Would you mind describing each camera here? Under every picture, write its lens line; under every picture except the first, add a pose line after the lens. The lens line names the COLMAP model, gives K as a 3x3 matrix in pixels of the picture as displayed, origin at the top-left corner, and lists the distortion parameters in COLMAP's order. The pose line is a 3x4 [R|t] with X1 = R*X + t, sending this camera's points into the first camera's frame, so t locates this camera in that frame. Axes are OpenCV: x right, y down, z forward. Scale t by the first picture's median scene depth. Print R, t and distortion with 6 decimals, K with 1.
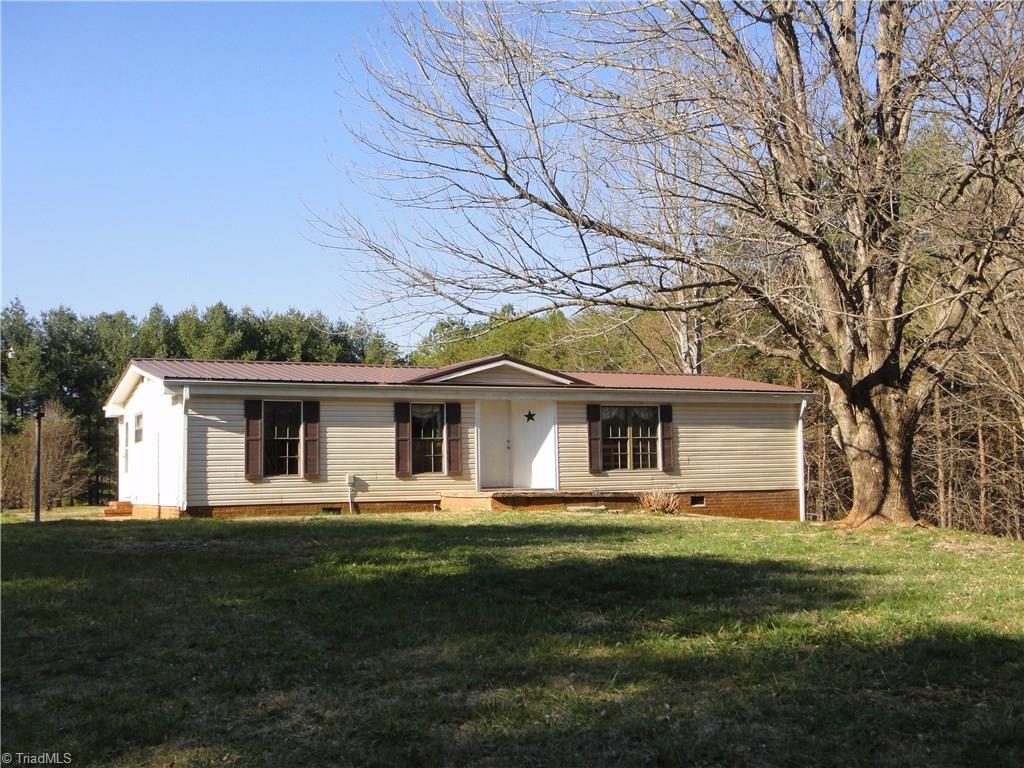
lens RADIAL K [[1159.6, 0, 511.9], [0, 1159.6, 364.6], [0, 0, 1]] dist [0.000712, 0.000000]
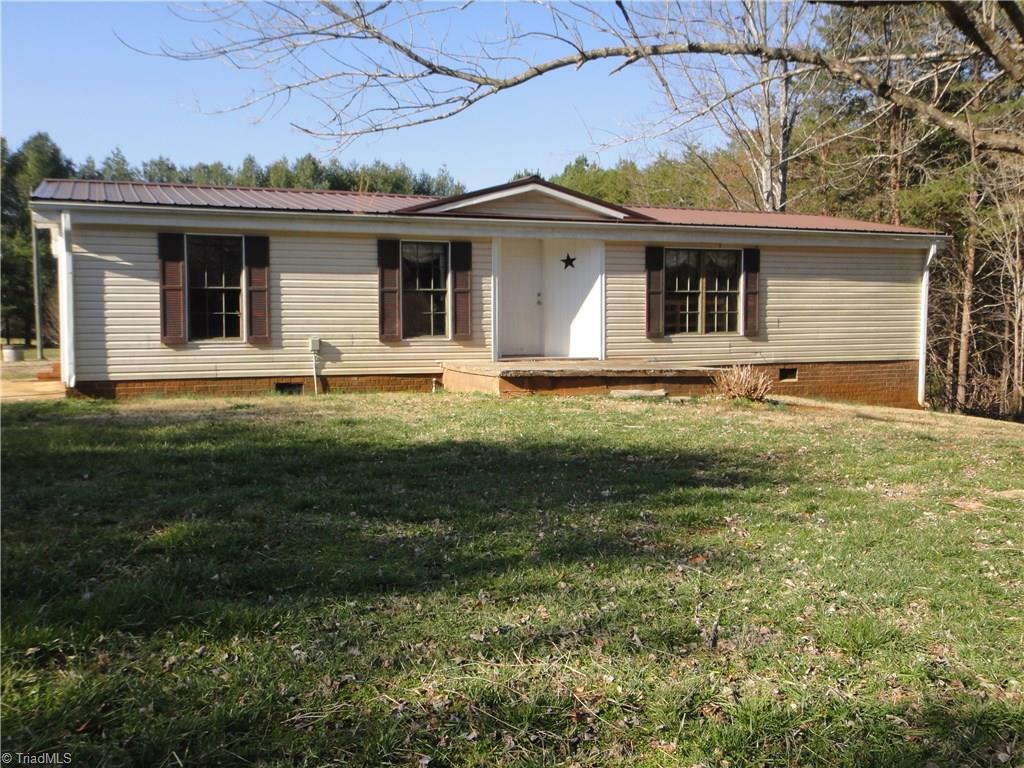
lens RADIAL K [[1003.3, 0, 509.2], [0, 1003.3, 377.7], [0, 0, 1]] dist [0.003949, 0.000000]
pose [[0.996560, 0.019812, -0.080476, 0.033203], [-0.007112, 0.987867, 0.155136, 0.019806], [0.082574, -0.154030, 0.984610, 0.373205]]
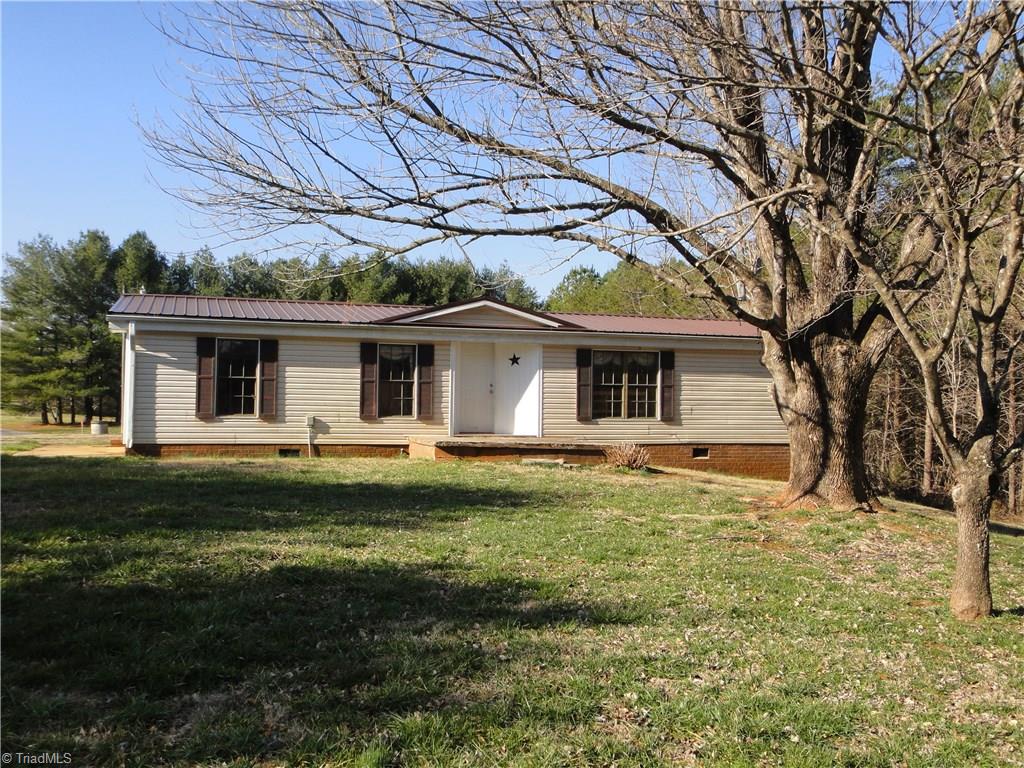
lens RADIAL K [[1003.3, 0, 502.1], [0, 1003.3, 374.0], [0, 0, 1]] dist [0.003949, 0.000000]
pose [[0.985623, 0.025692, -0.166992, 0.154464], [-0.014834, 0.997713, 0.065948, 0.001841], [0.168304, -0.062522, 0.983750, 0.196747]]
